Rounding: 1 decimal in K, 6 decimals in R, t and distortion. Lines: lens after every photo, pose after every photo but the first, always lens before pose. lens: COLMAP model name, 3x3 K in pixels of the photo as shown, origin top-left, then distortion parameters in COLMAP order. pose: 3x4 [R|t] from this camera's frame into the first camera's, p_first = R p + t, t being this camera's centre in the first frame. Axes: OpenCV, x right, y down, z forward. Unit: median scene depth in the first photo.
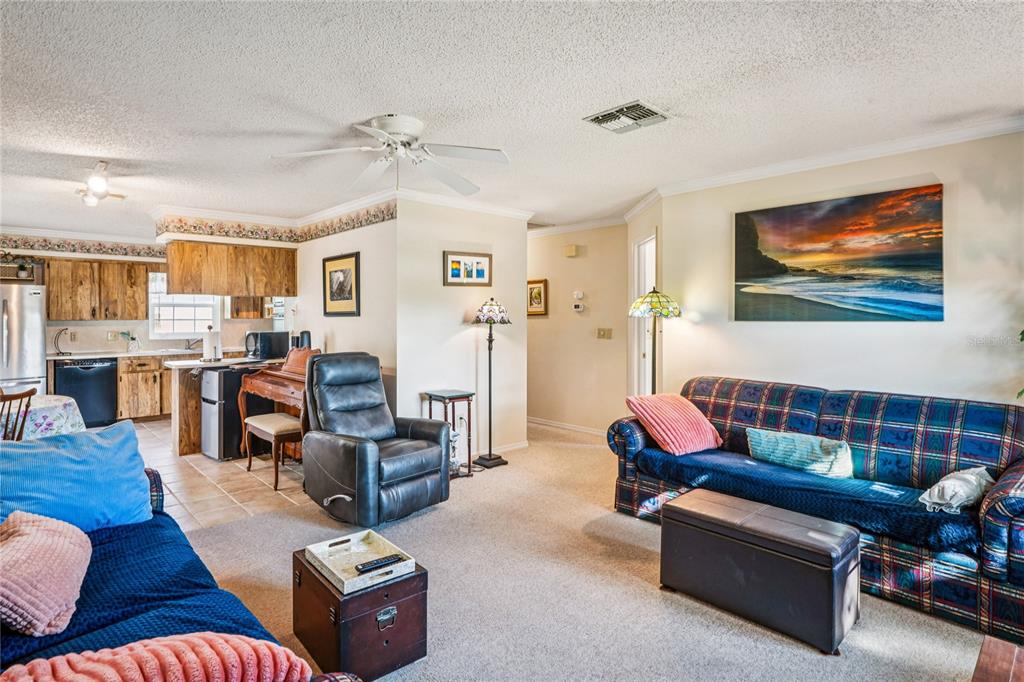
lens RADIAL K [[536.4, 0, 504.5], [0, 536.4, 317.0], [0, 0, 1]] dist [-0.007401, 0.000913]
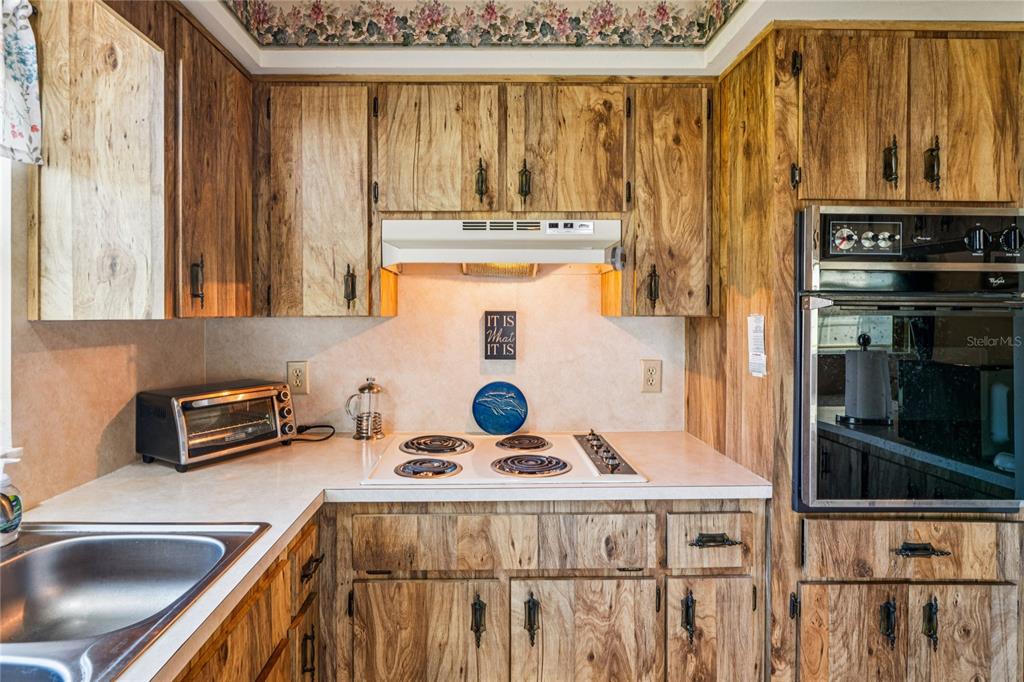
lens RADIAL K [[536.4, 0, 491.6], [0, 536.4, 313.6], [0, 0, 1]] dist [-0.007401, 0.000913]
pose [[0.677729, 0.000180, 0.735312, -0.653379], [-0.002352, 0.999995, 0.001924, 0.000632], [-0.735308, -0.003033, 0.677726, 0.956131]]
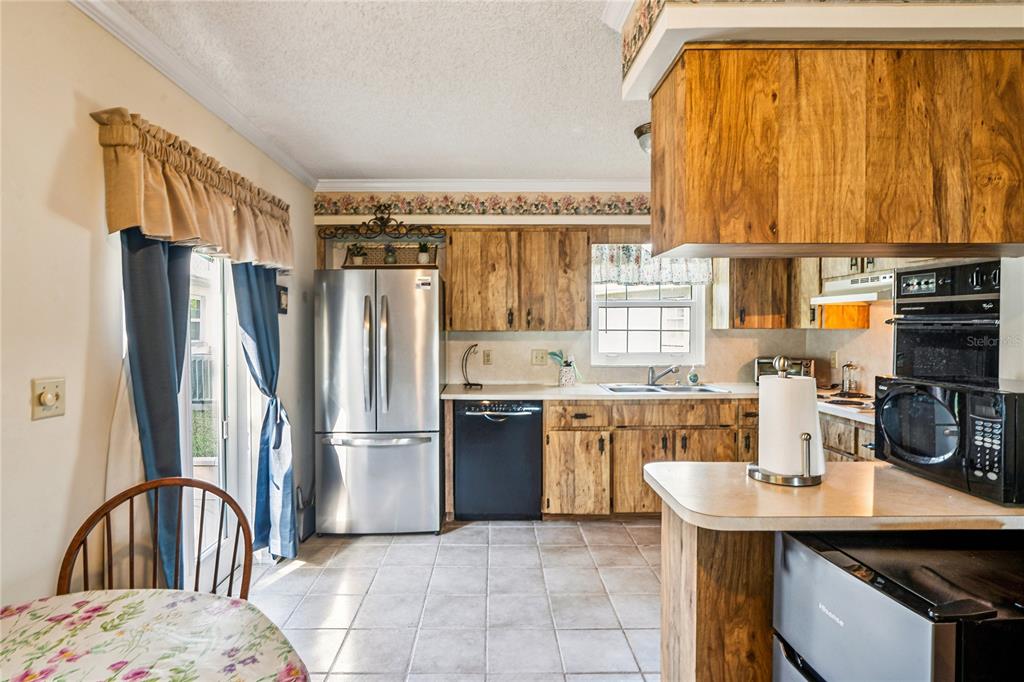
lens RADIAL K [[536.4, 0, 499.4], [0, 536.4, 334.5], [0, 0, 1]] dist [-0.007401, 0.000913]
pose [[0.738757, 0.012979, -0.673847, -0.385321], [-0.000605, 0.999827, 0.018595, -0.001064], [0.673971, -0.013330, 0.738637, 0.560573]]
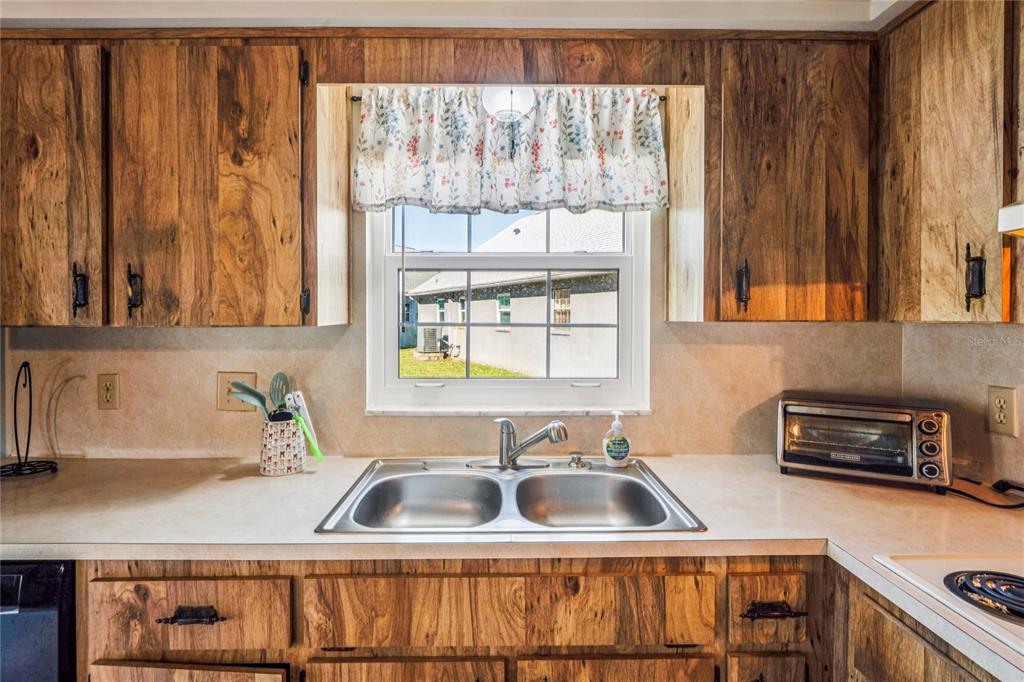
lens RADIAL K [[536.4, 0, 501.1], [0, 536.4, 318.3], [0, 0, 1]] dist [-0.007401, 0.000913]
pose [[0.734374, 0.009053, -0.678685, -0.511237], [-0.002886, 0.999944, 0.010215, -0.000037], [0.678739, -0.005543, 0.734359, 0.955196]]
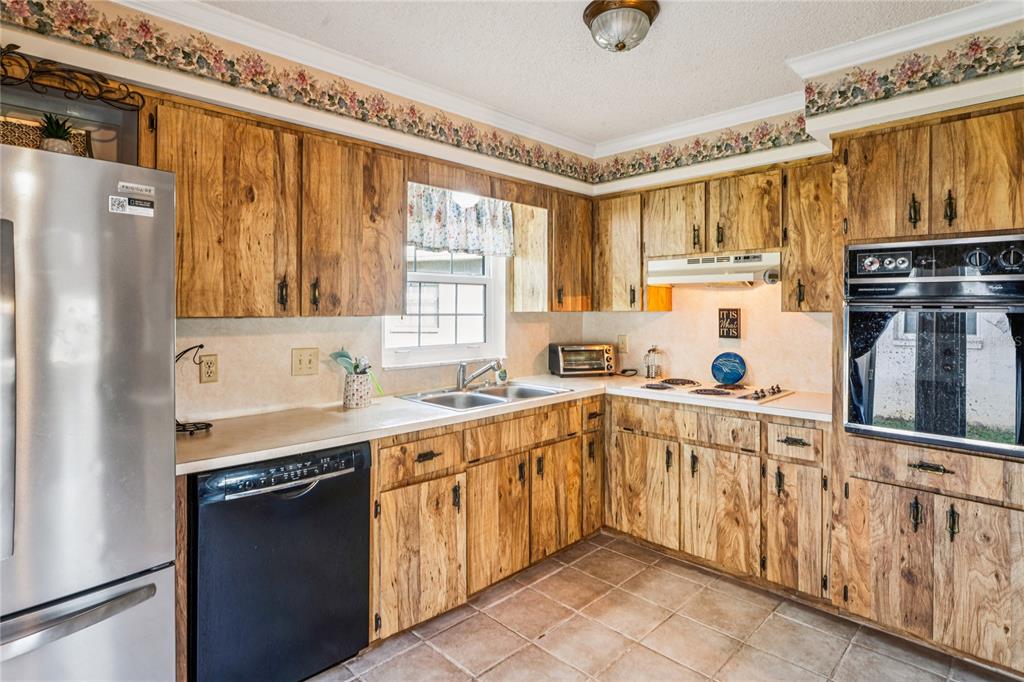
lens RADIAL K [[536.4, 0, 503.5], [0, 536.4, 306.7], [0, 0, 1]] dist [-0.007401, 0.000913]
pose [[0.999636, 0.003302, 0.026771, -0.647043], [-0.003228, 0.999991, -0.002789, 0.000230], [-0.026780, 0.002702, 0.999638, 0.683225]]
